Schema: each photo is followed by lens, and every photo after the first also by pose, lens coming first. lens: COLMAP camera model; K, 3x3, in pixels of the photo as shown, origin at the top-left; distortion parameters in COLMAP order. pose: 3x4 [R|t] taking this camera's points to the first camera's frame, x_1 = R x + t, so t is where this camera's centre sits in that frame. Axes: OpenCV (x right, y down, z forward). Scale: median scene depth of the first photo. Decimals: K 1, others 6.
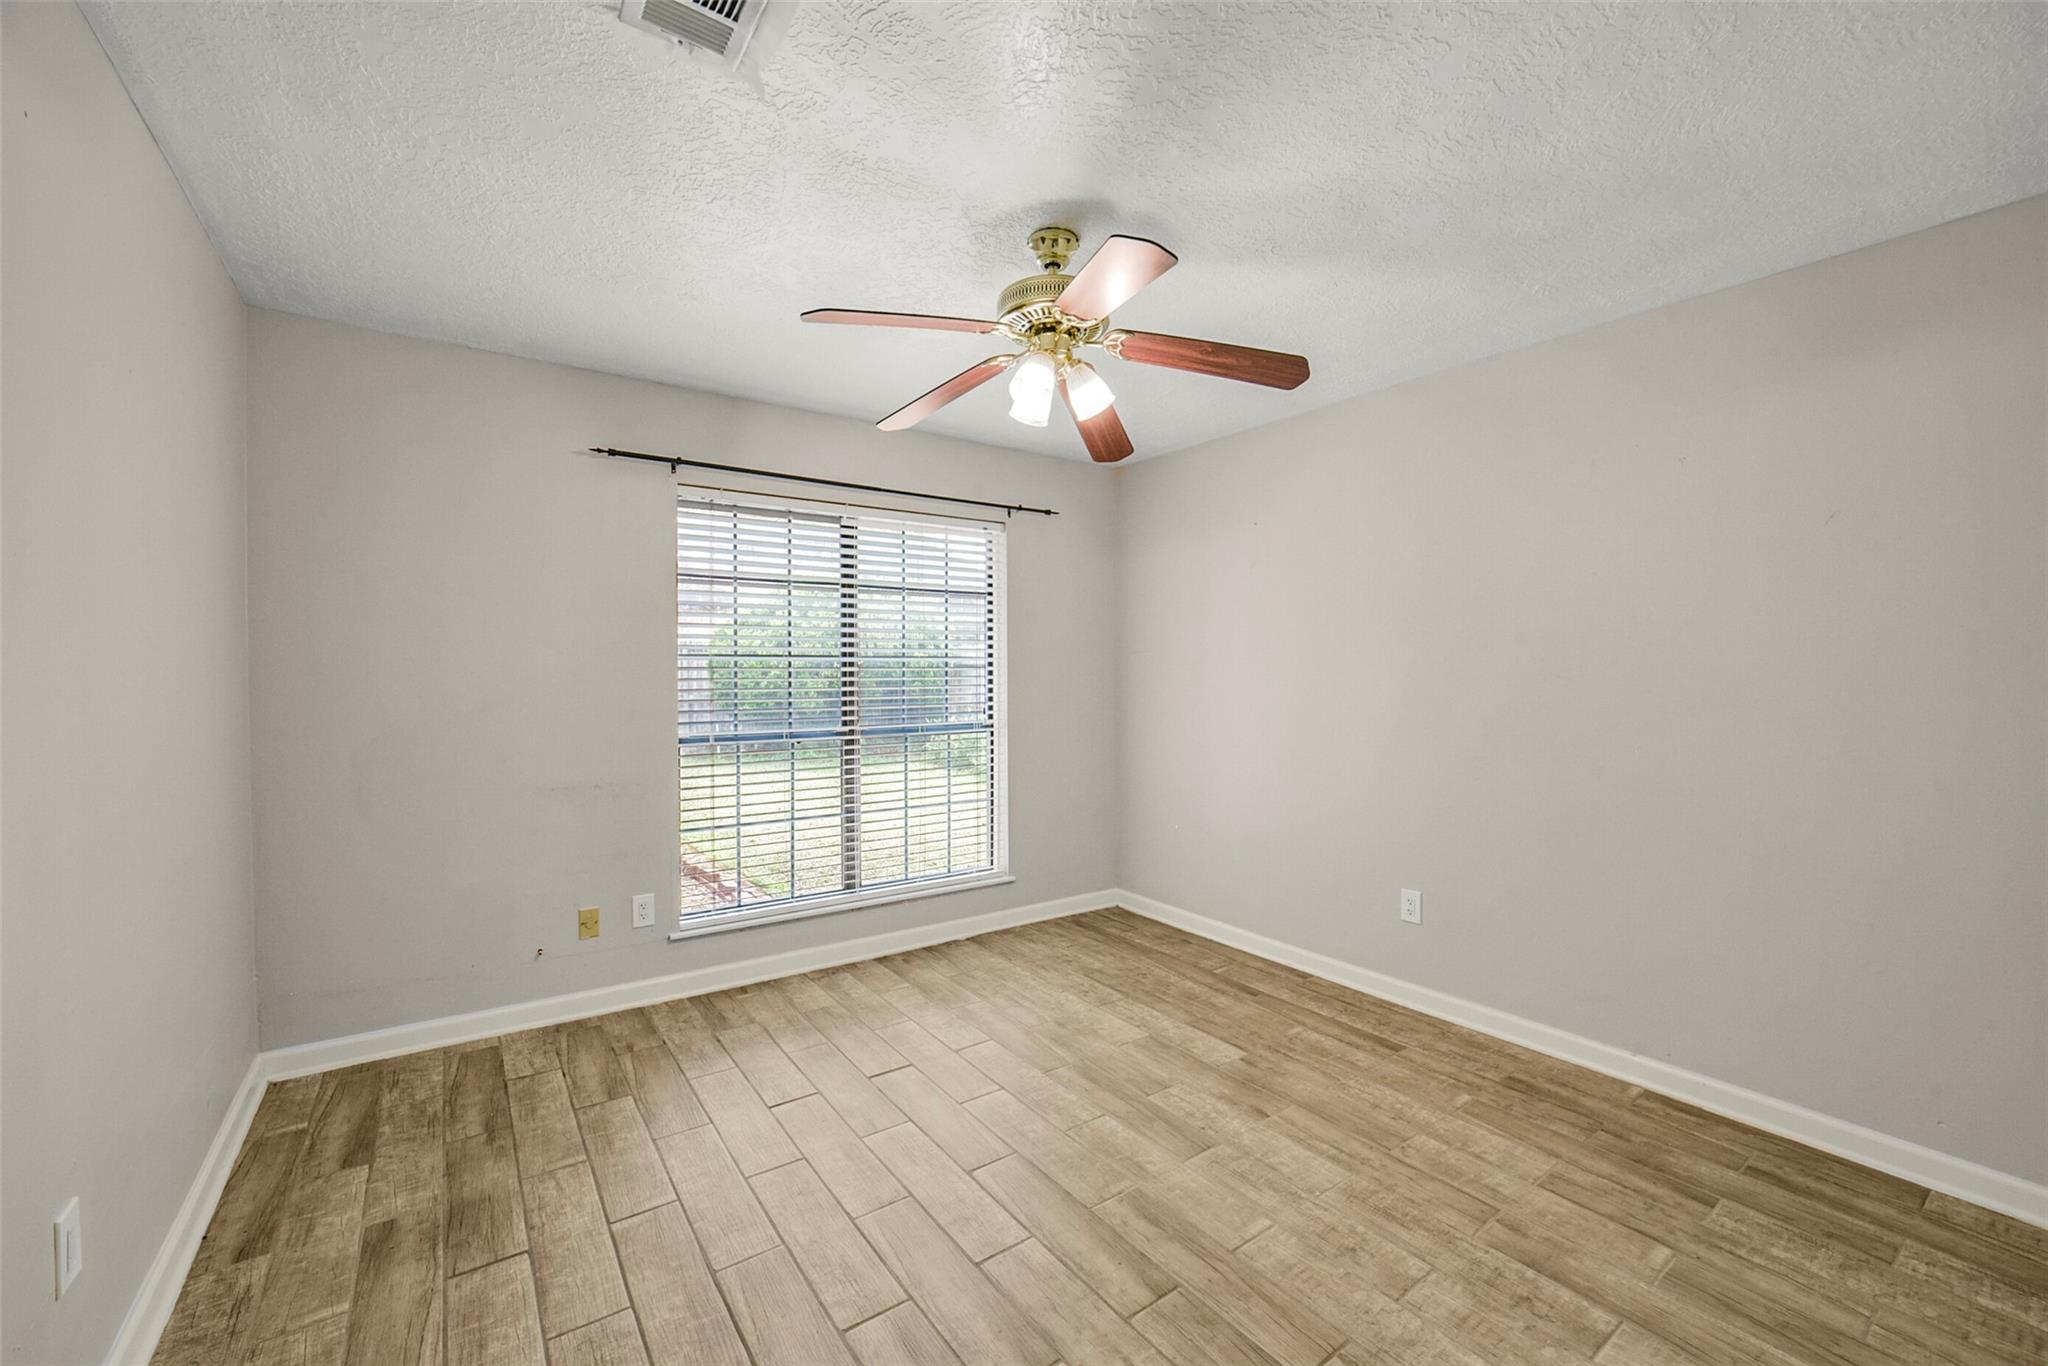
lens RADIAL K [[805.0, 0, 1021.5], [0, 805.0, 679.5], [0, 0, 1]] dist [0.000207, 0.000056]
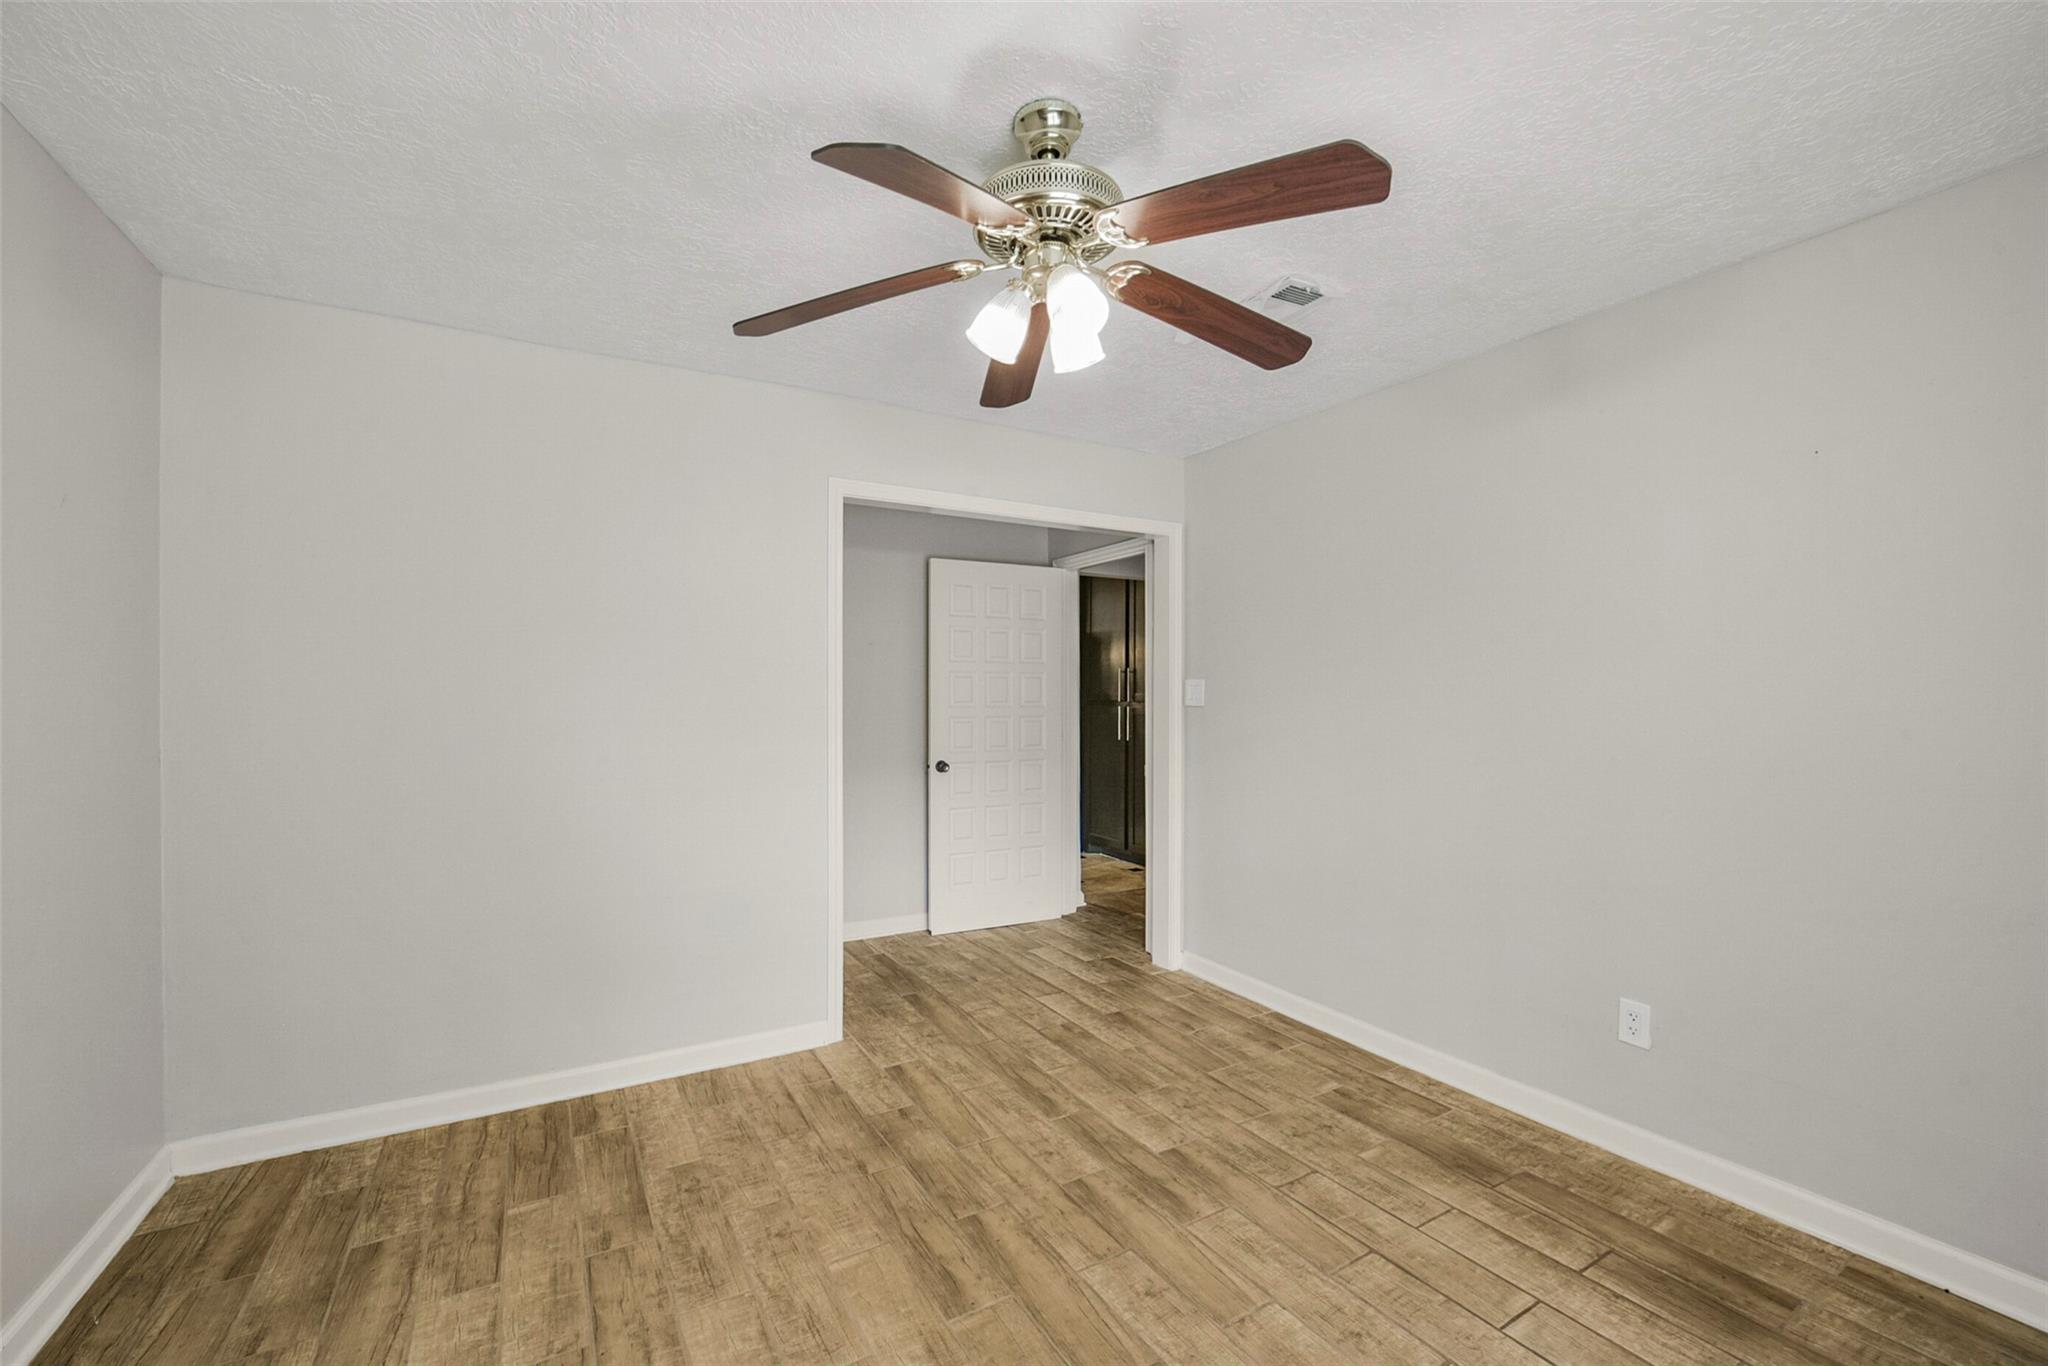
lens RADIAL K [[805.0, 0, 1023.8], [0, 805.0, 687.7], [0, 0, 1]] dist [0.000207, 0.000056]
pose [[-0.996401, -0.002296, 0.084732, -0.002737], [-0.001857, 0.999985, 0.005248, -0.025696], [-0.084743, 0.005072, -0.996390, 2.026016]]
